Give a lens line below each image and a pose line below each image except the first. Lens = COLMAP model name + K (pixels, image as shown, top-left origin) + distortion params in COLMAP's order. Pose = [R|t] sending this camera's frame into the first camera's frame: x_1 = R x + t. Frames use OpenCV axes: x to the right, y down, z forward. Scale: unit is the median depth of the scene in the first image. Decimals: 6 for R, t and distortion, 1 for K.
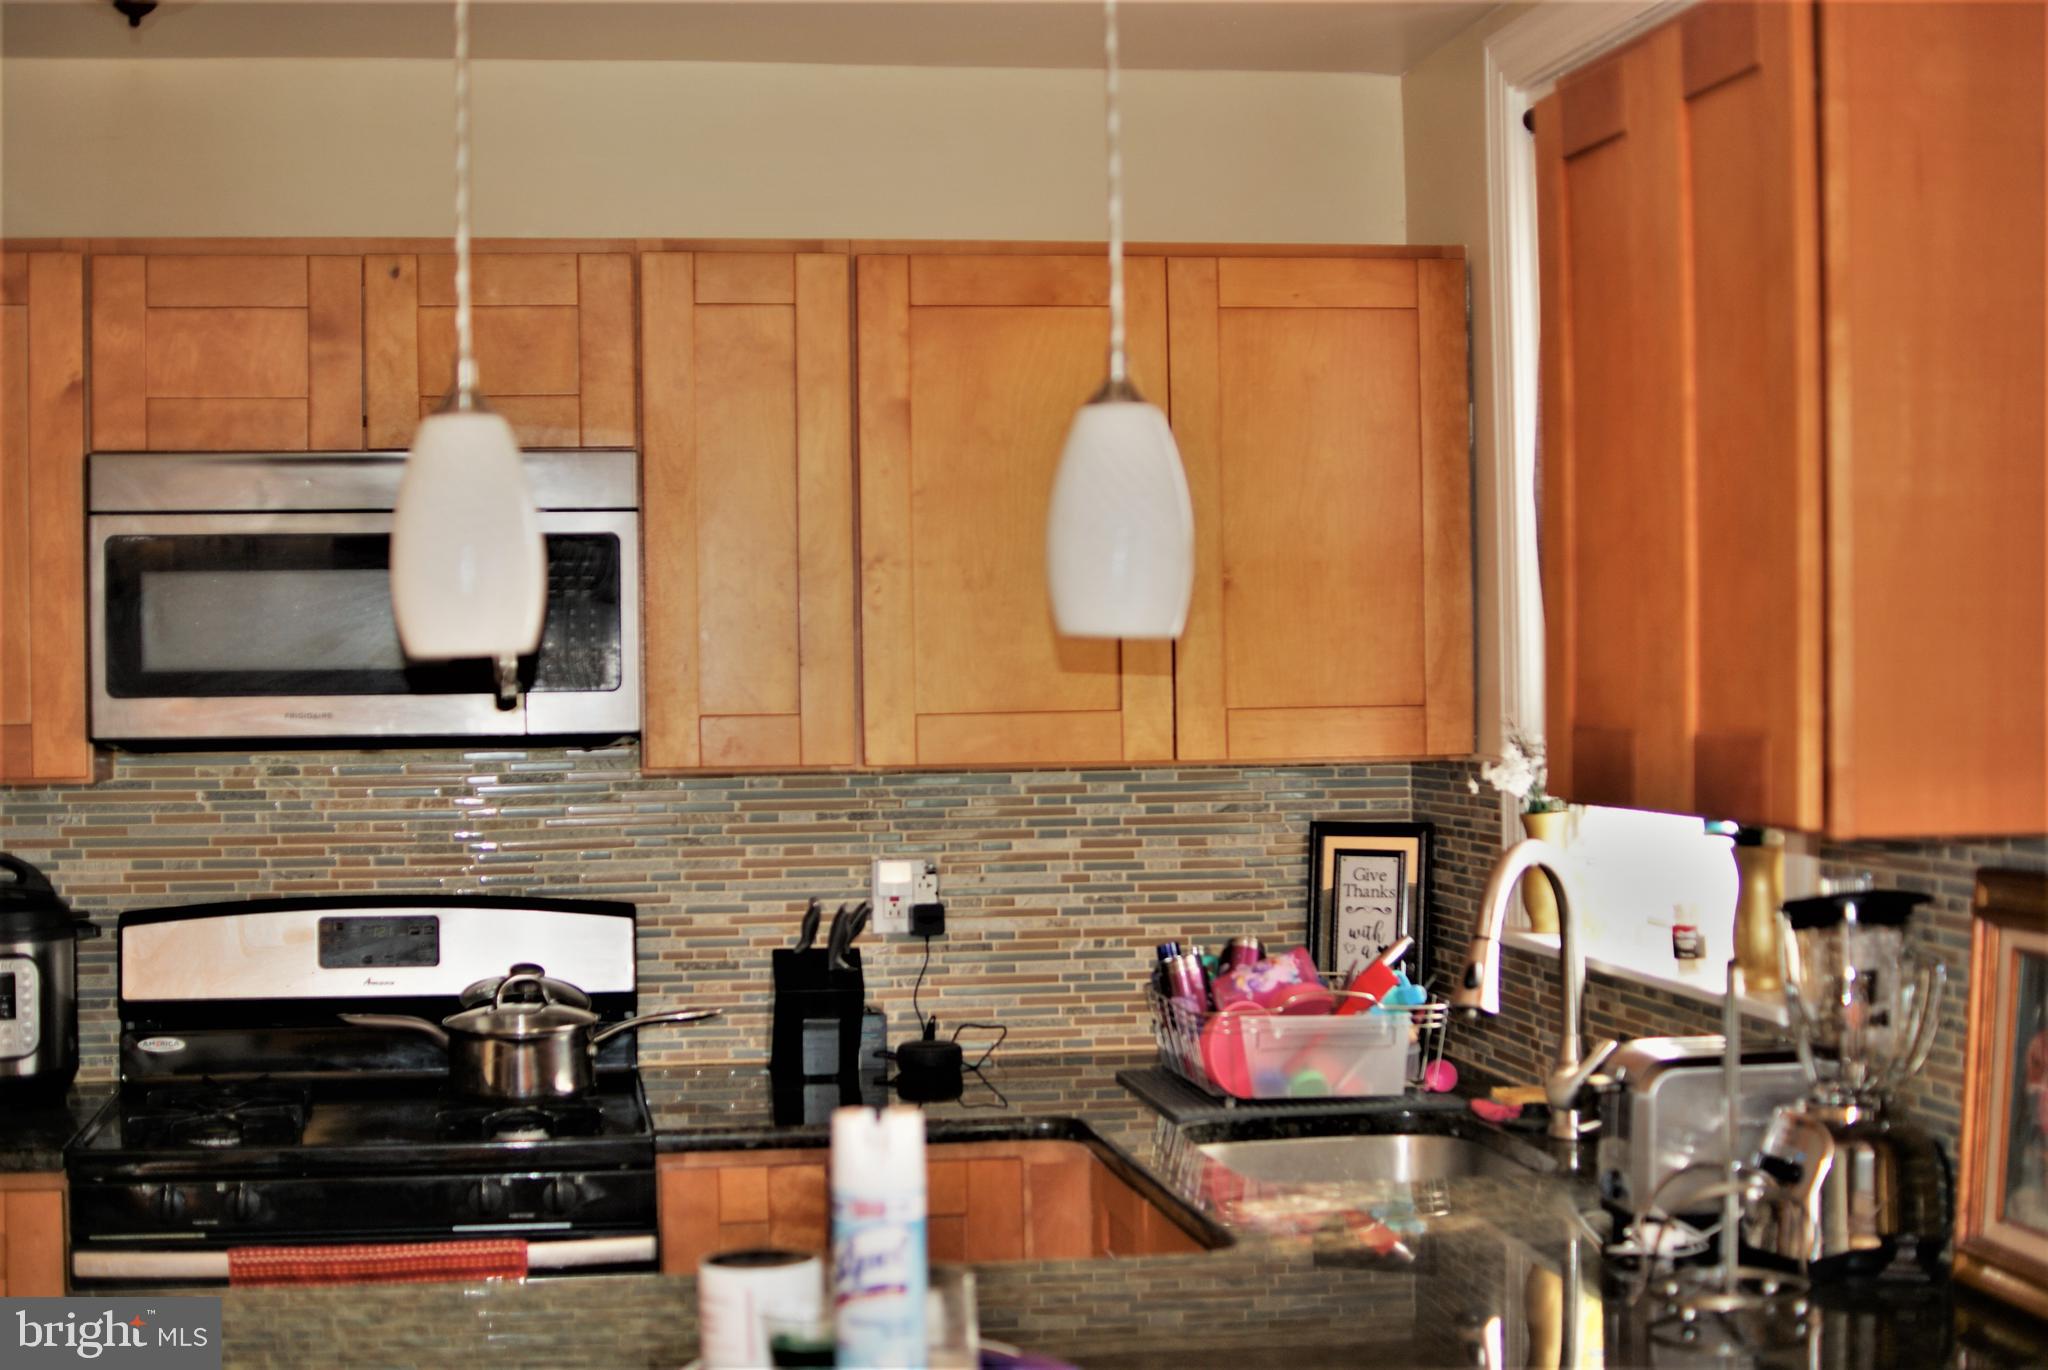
lens RADIAL K [[3165.6, 0, 1027.5], [0, 3165.6, 702.4], [0, 0, 1]] dist [-0.139708, 0.068971]
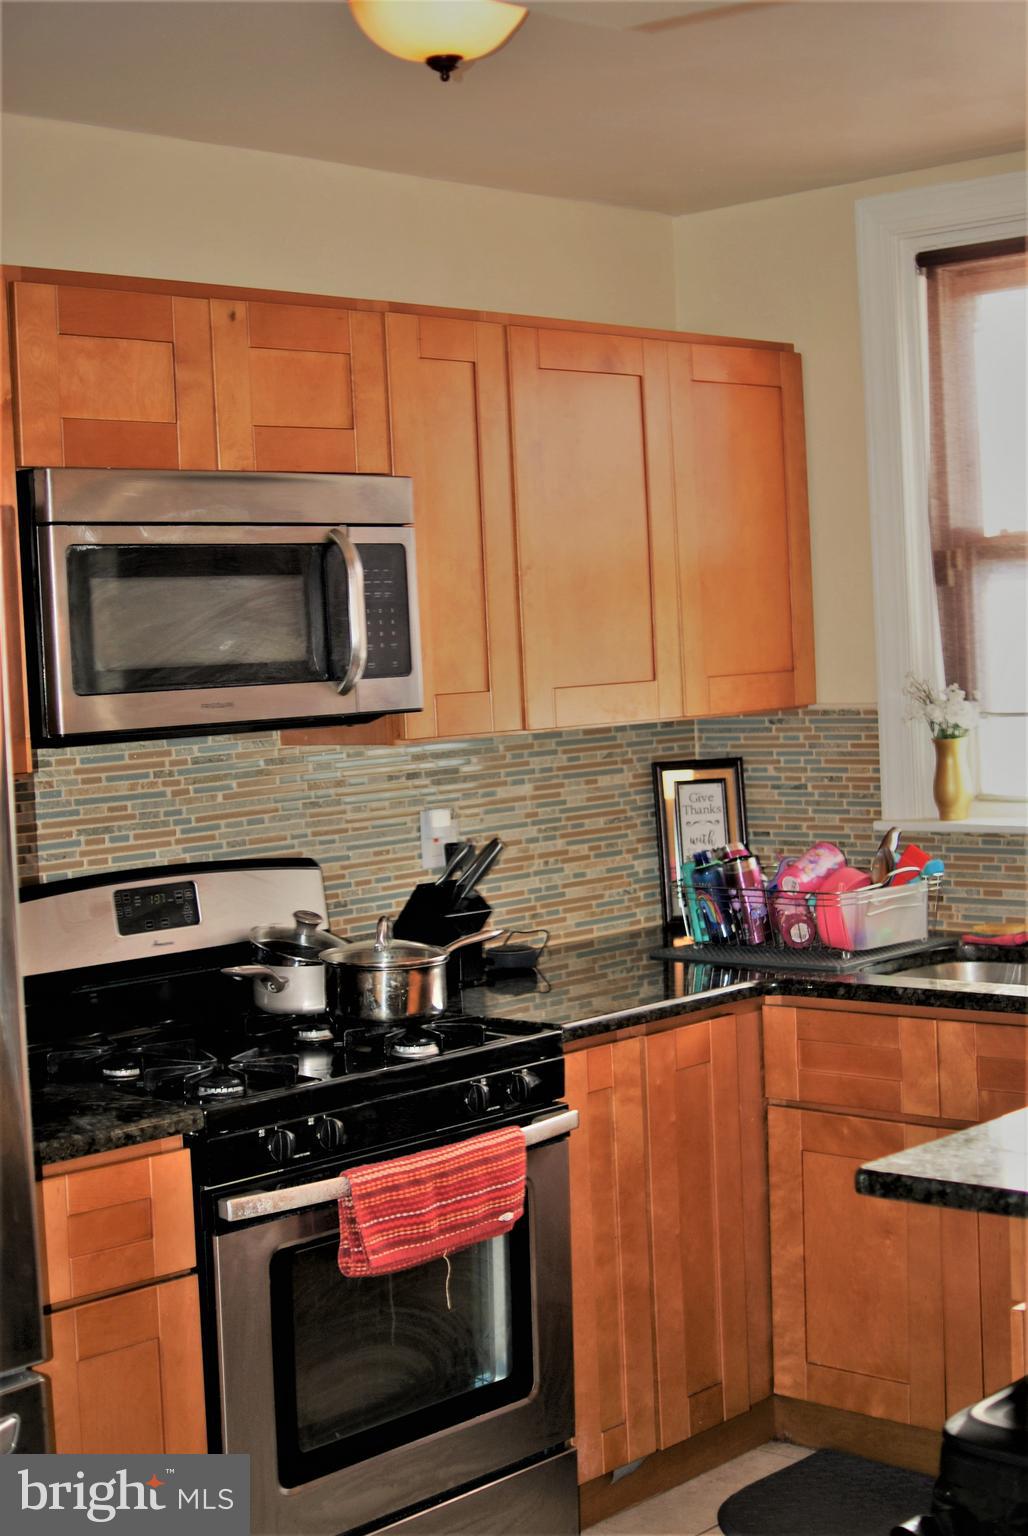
lens RADIAL K [[2374.2, 0, 514.0], [0, 2374.2, 768.0], [0, 0, 1]] dist [-0.139708, 0.068971]
pose [[0.788784, -0.057408, 0.611984, -0.589338], [0.045008, 0.998351, 0.035642, 0.001207], [-0.613021, -0.000570, 0.790067, 0.232817]]
